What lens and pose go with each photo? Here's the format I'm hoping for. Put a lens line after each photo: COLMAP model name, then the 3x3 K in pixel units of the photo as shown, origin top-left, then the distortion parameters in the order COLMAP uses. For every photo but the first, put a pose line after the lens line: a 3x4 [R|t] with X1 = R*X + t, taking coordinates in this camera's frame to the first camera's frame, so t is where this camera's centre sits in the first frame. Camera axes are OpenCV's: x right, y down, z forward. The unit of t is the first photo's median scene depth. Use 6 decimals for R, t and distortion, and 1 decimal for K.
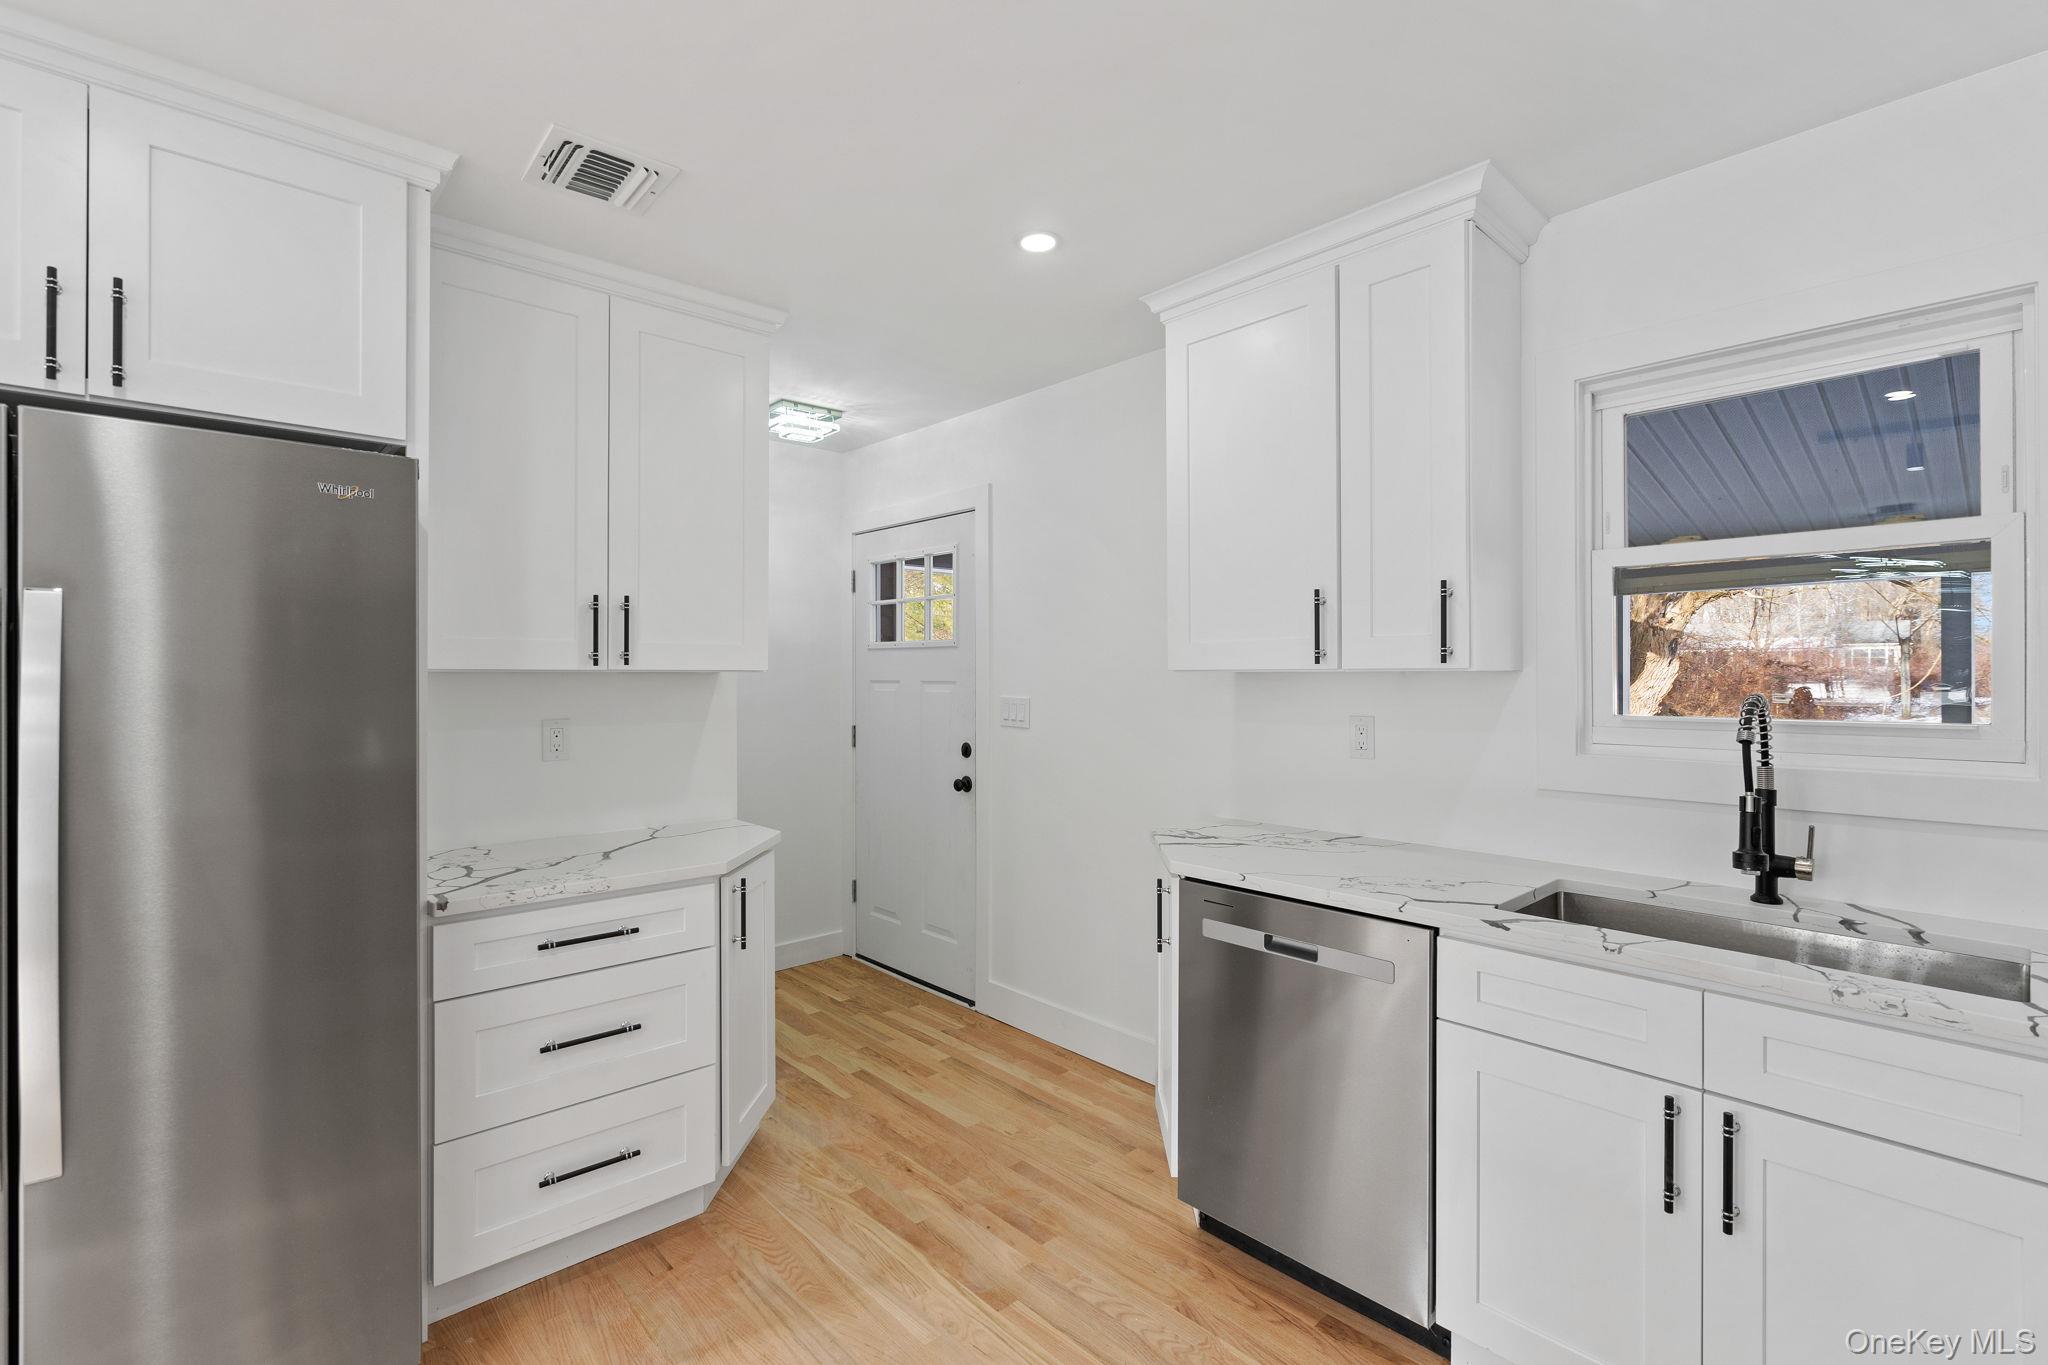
lens RADIAL K [[921.4, 0, 1024.0], [0, 921.4, 682.5], [0, 0, 1]] dist [-0.001813, 0.000575]
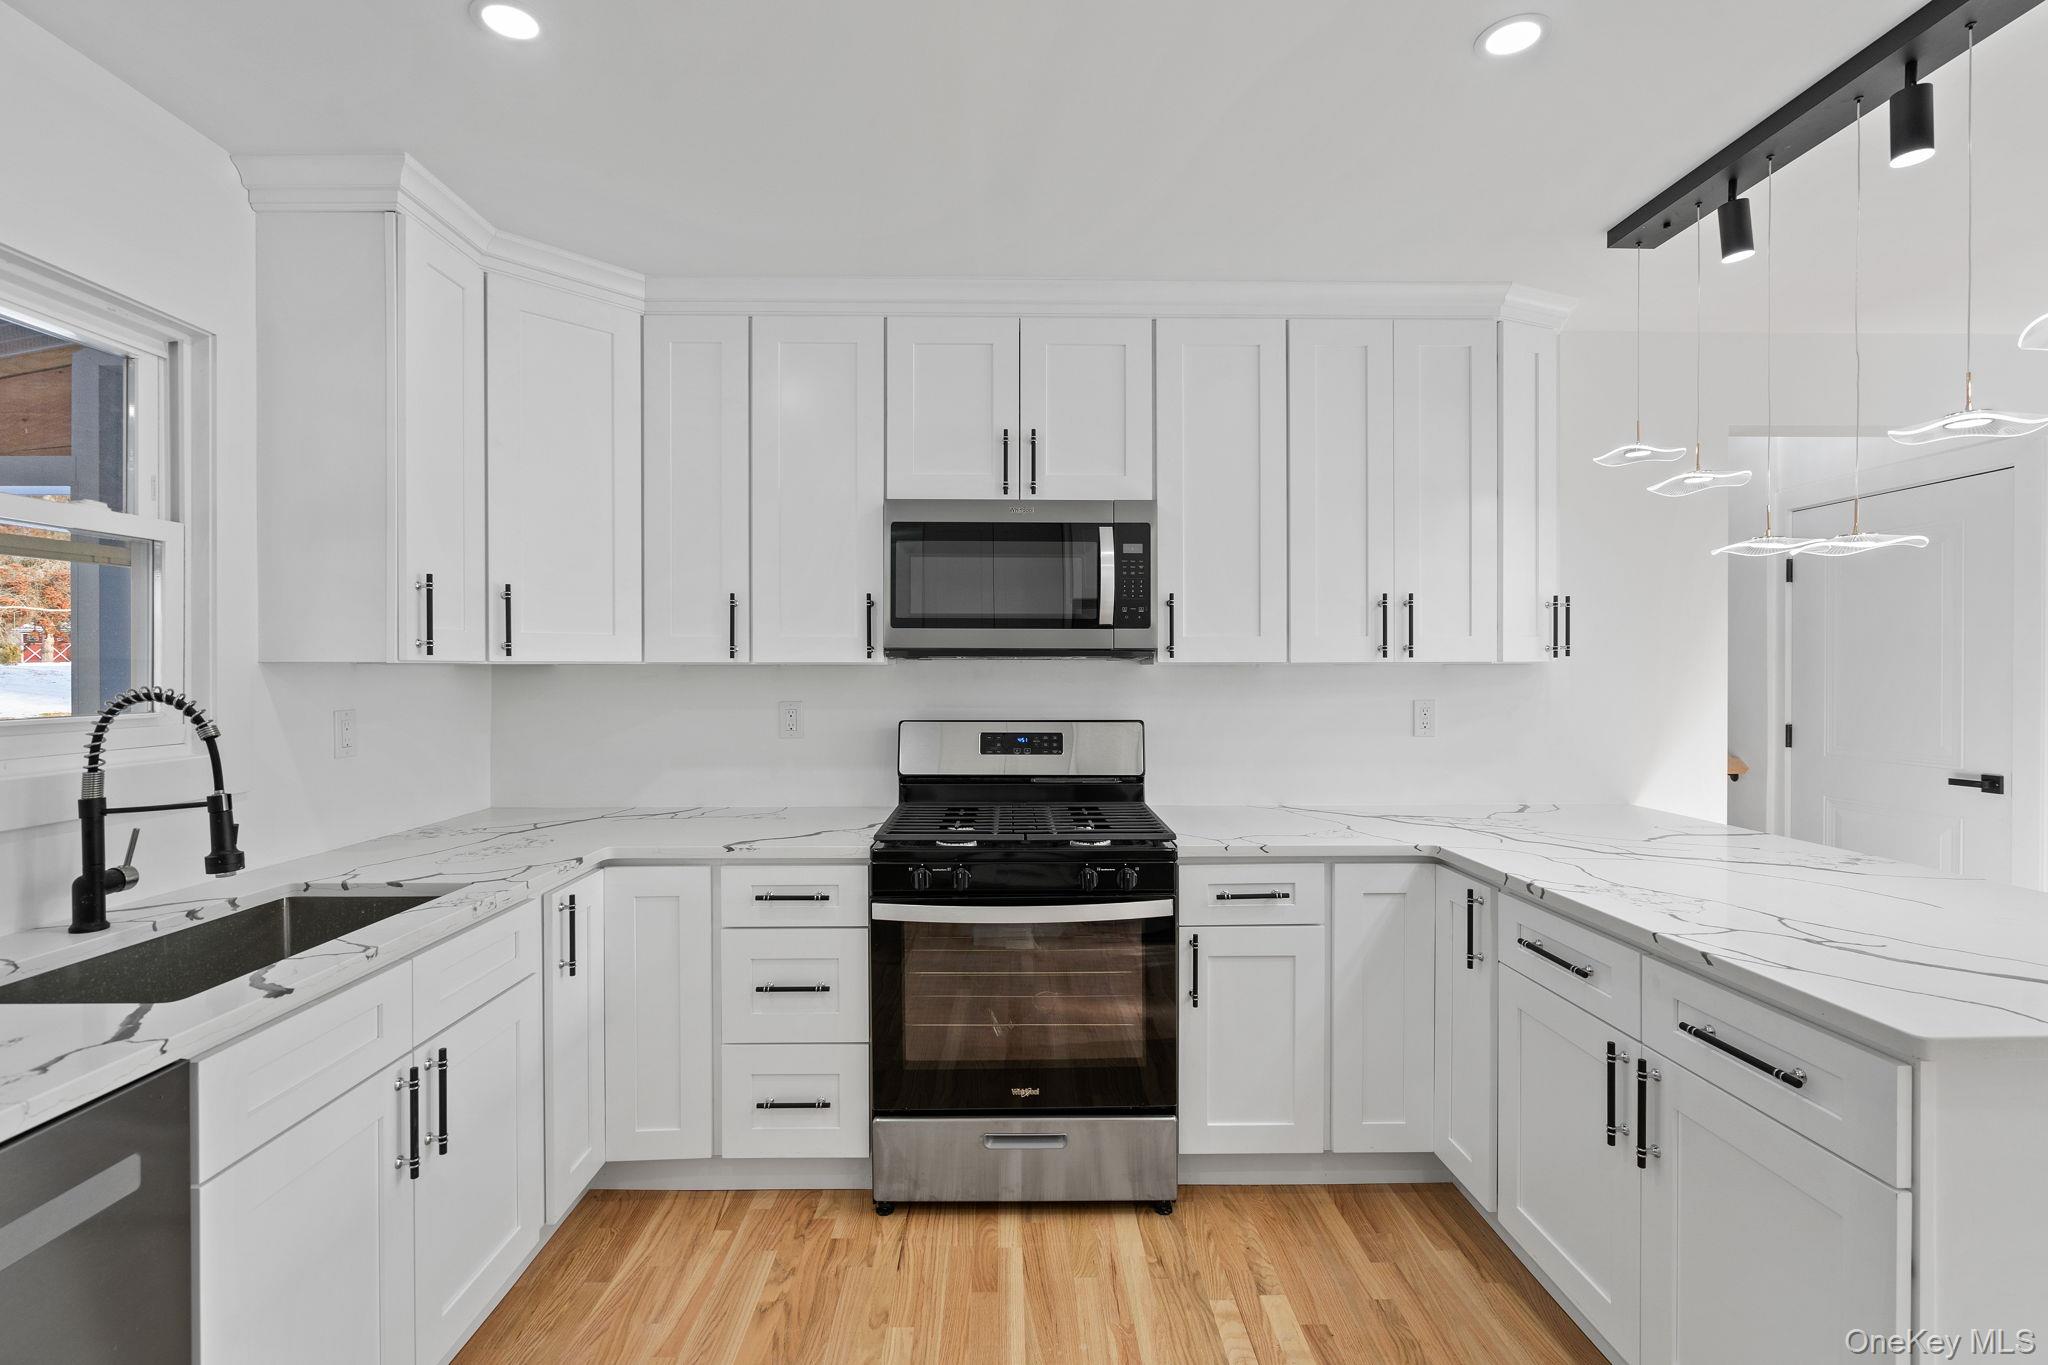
lens RADIAL K [[923.3, 0, 1019.6], [0, 923.3, 671.6], [0, 0, 1]] dist [-0.002882, 0.000394]
pose [[-0.748328, -0.001805, 0.663326, -0.332619], [0.003170, 0.999975, 0.006296, -0.003570], [-0.663321, 0.006814, -0.748304, 0.864300]]
